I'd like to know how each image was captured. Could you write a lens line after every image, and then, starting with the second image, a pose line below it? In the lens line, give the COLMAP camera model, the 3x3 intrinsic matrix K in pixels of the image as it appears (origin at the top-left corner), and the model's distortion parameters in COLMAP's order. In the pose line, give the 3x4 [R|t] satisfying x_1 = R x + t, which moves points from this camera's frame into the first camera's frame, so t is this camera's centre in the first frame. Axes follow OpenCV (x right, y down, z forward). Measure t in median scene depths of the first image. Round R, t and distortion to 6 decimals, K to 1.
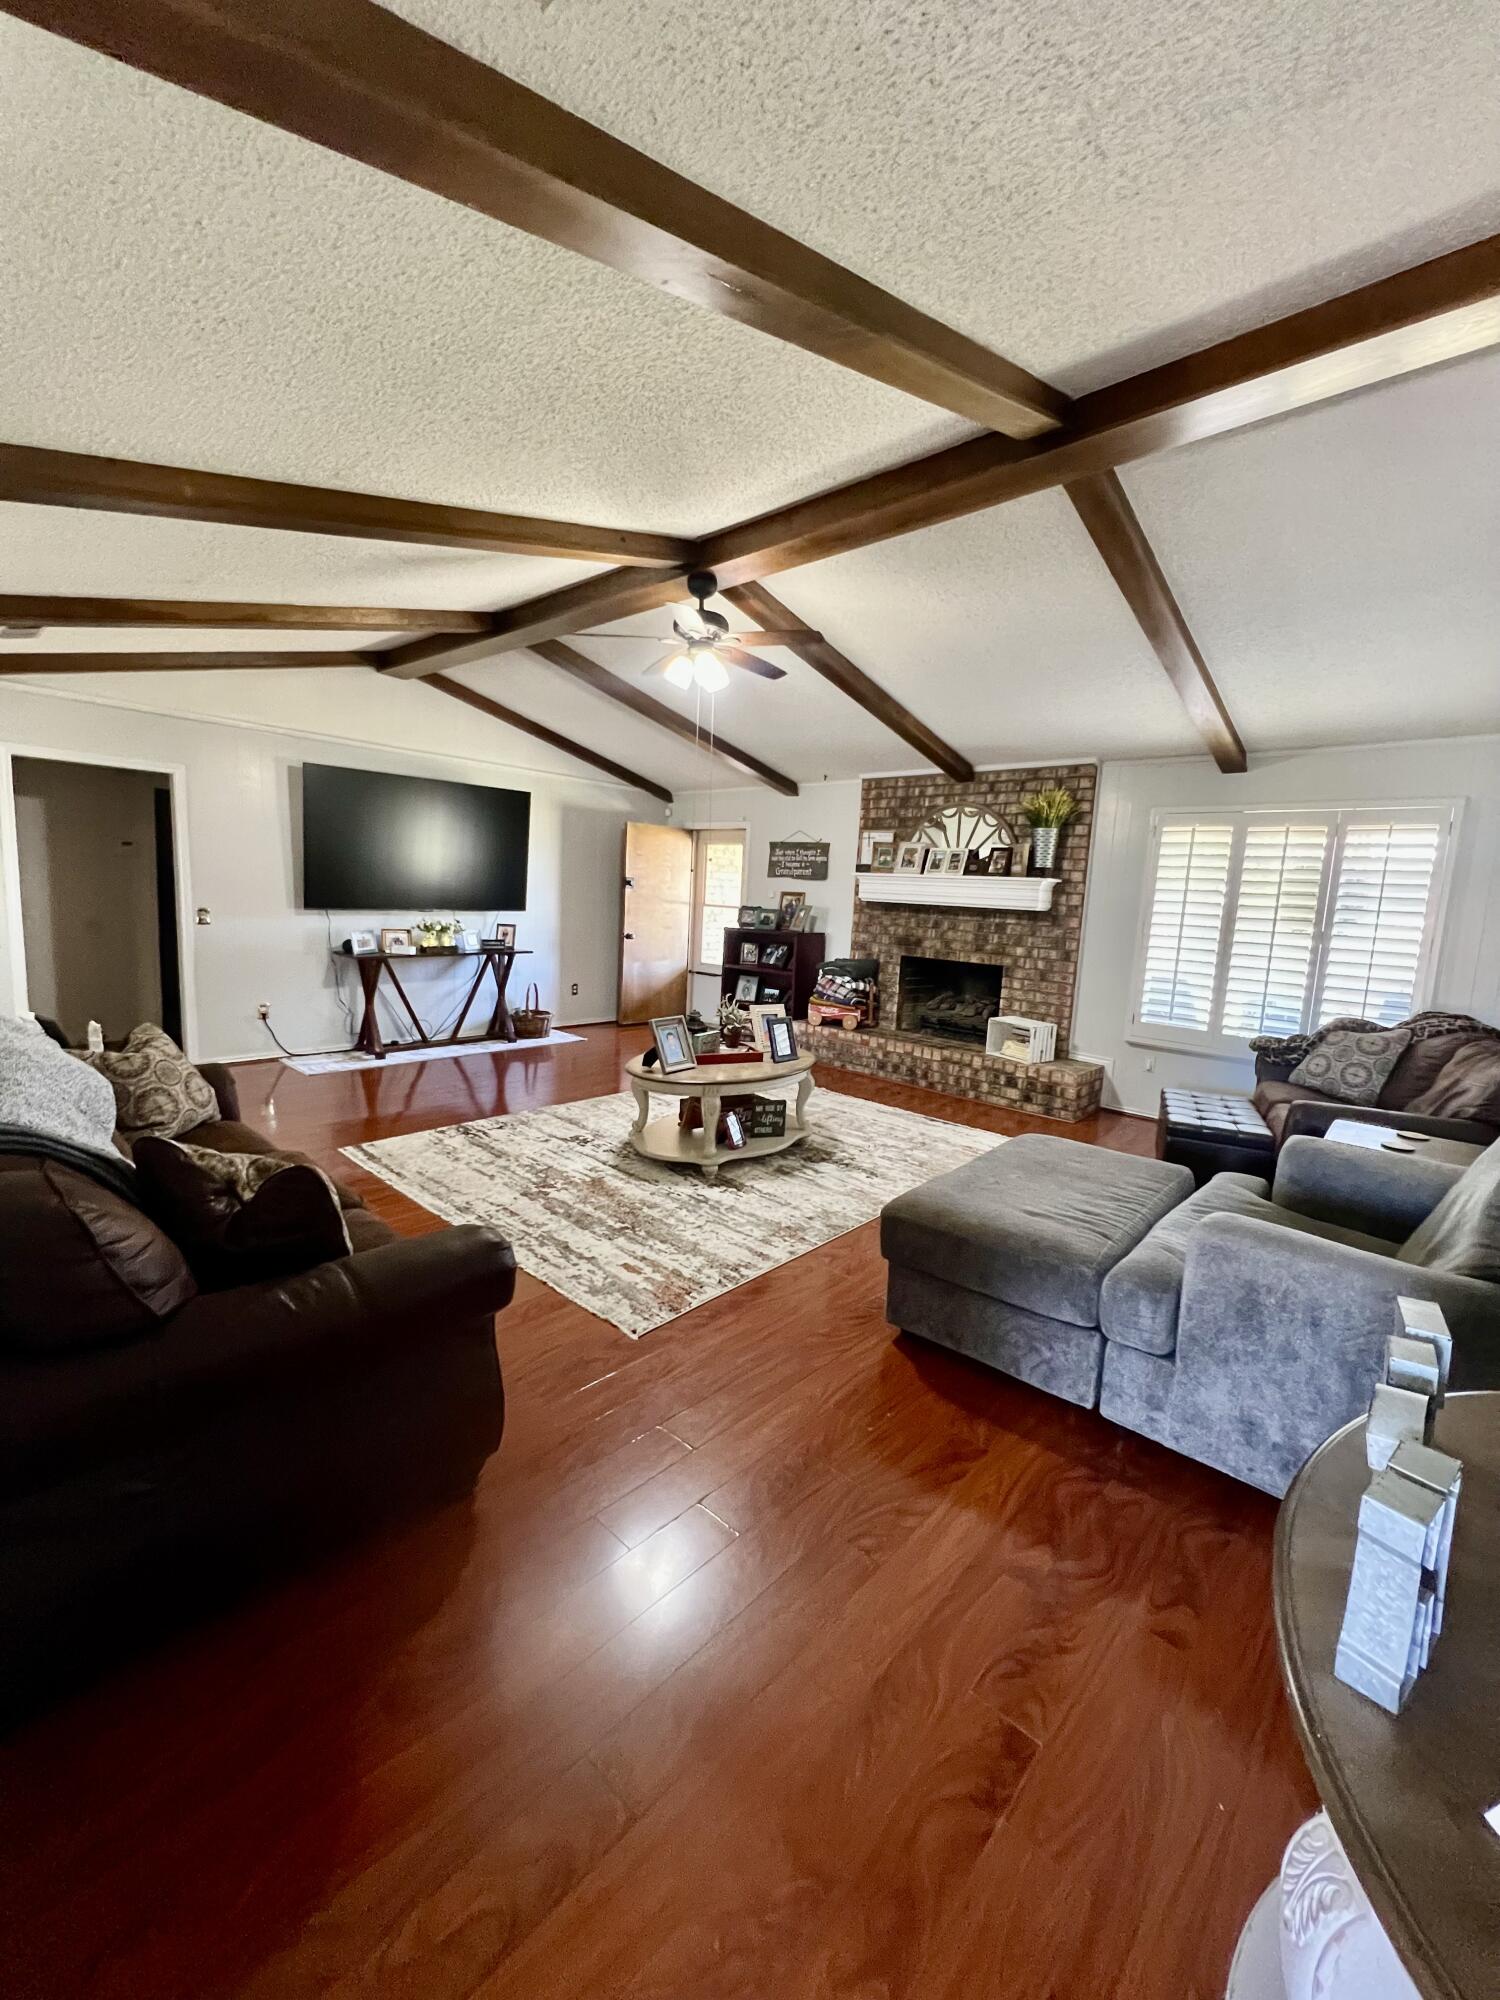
lens RADIAL K [[808.1, 0, 750.0], [0, 808.1, 1000.0], [0, 0, 1]] dist [-0.000352, -0.000008]
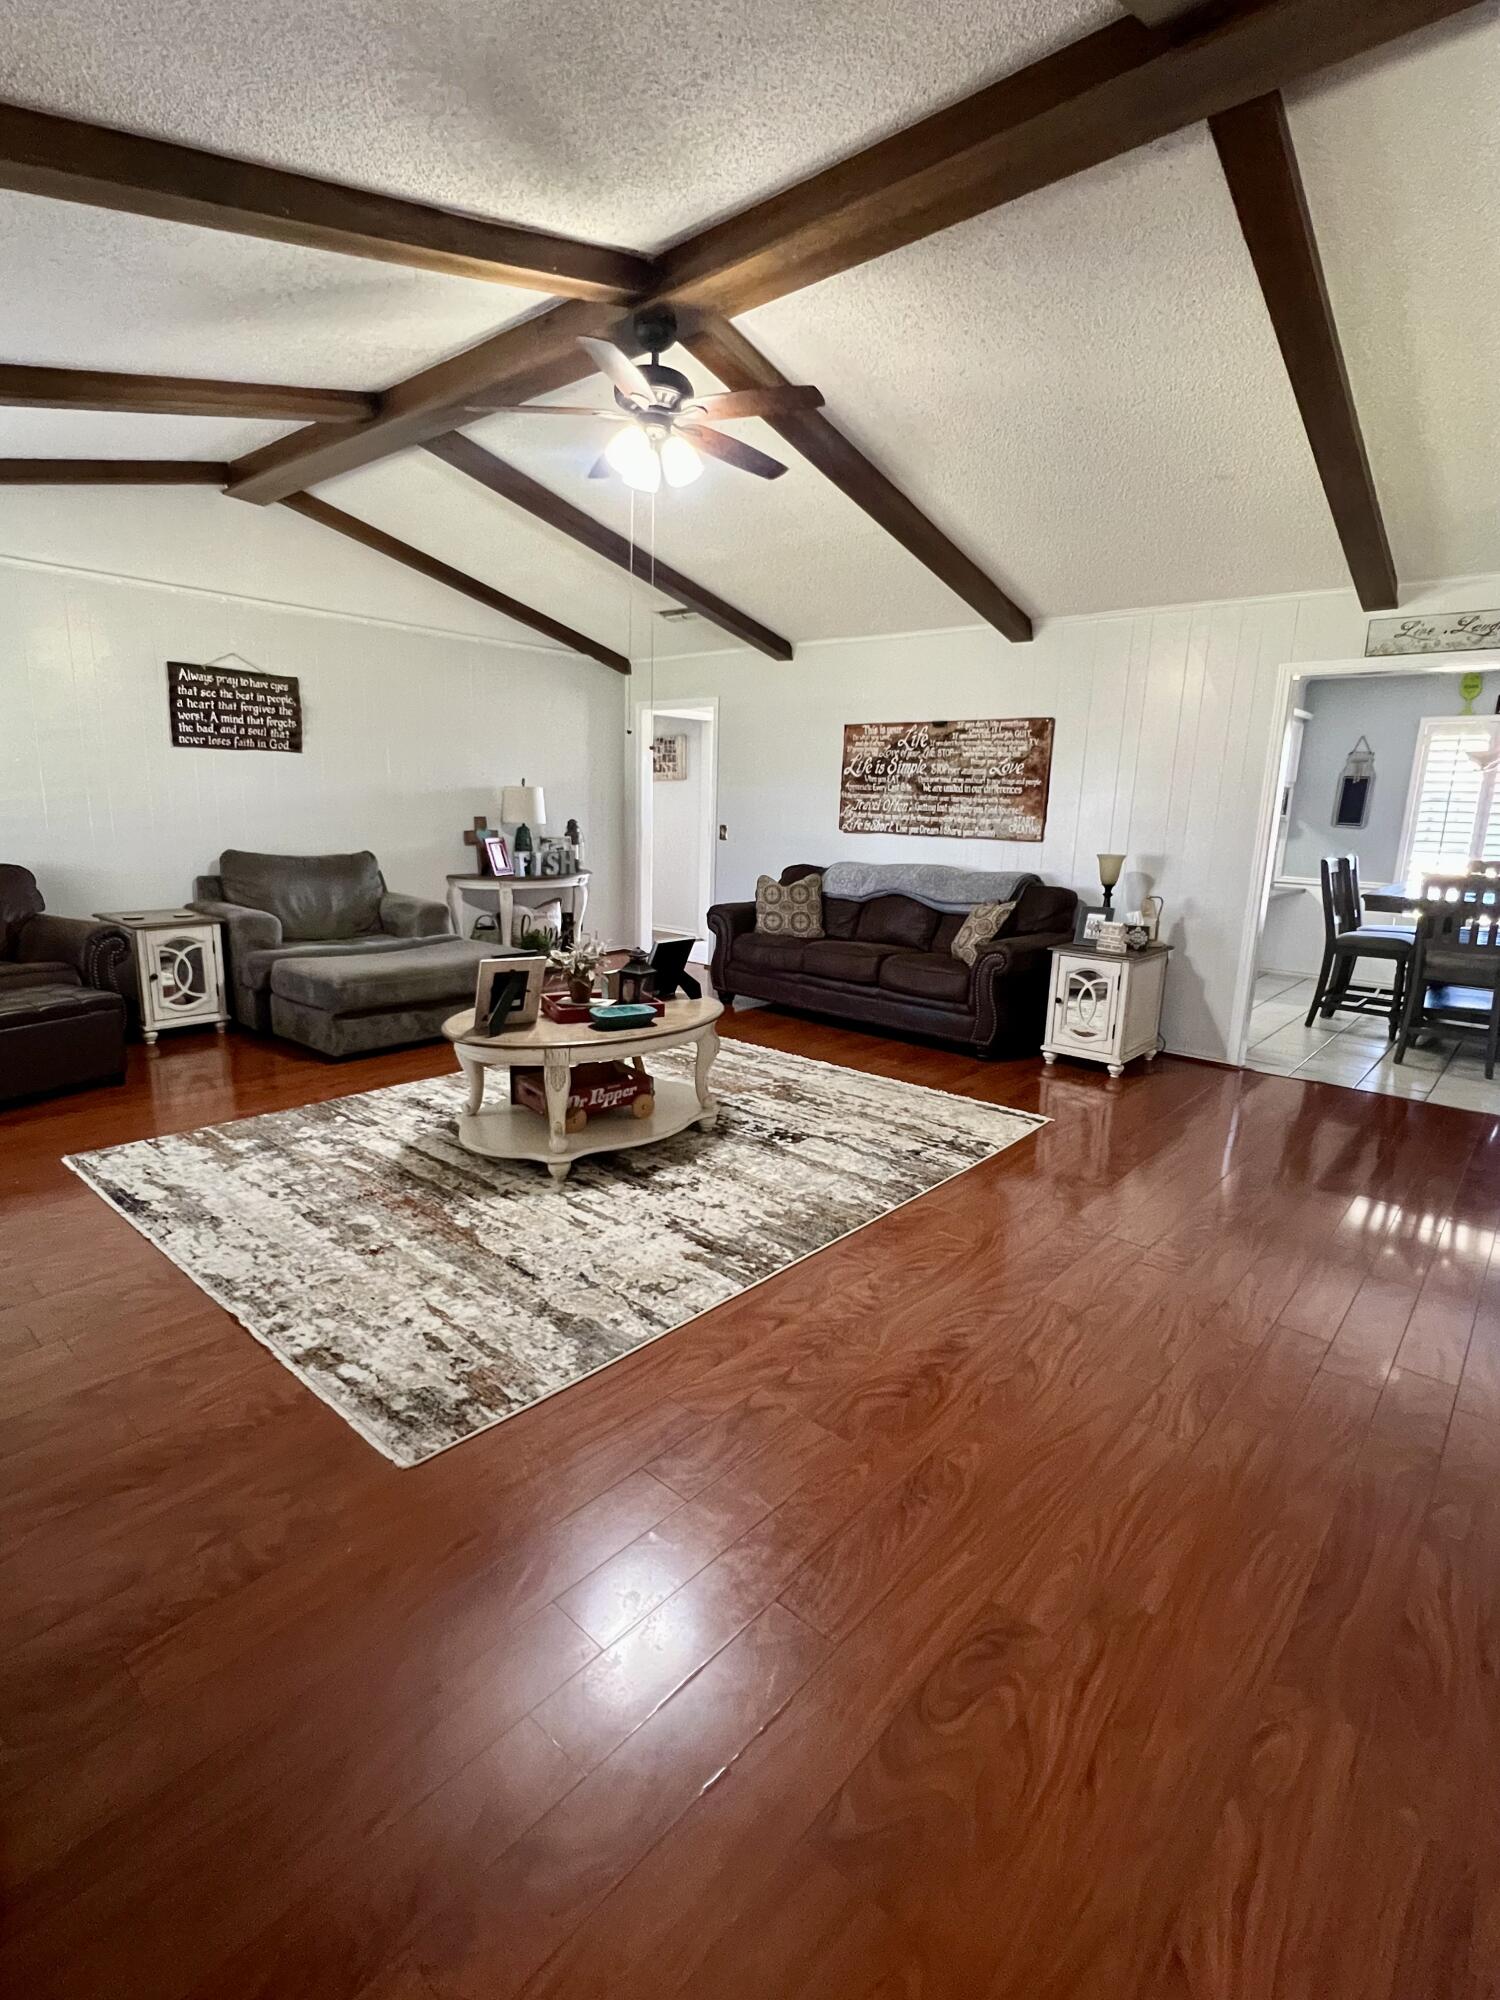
lens RADIAL K [[945.3, 0, 750.0], [0, 945.3, 1000.0], [0, 0, 1]] dist [0.000328, 0.000024]
pose [[-0.996851, -0.070738, -0.035829, -0.140226], [-0.078593, 0.941378, 0.328070, -0.224064], [0.010521, 0.329852, -0.943974, 1.803957]]
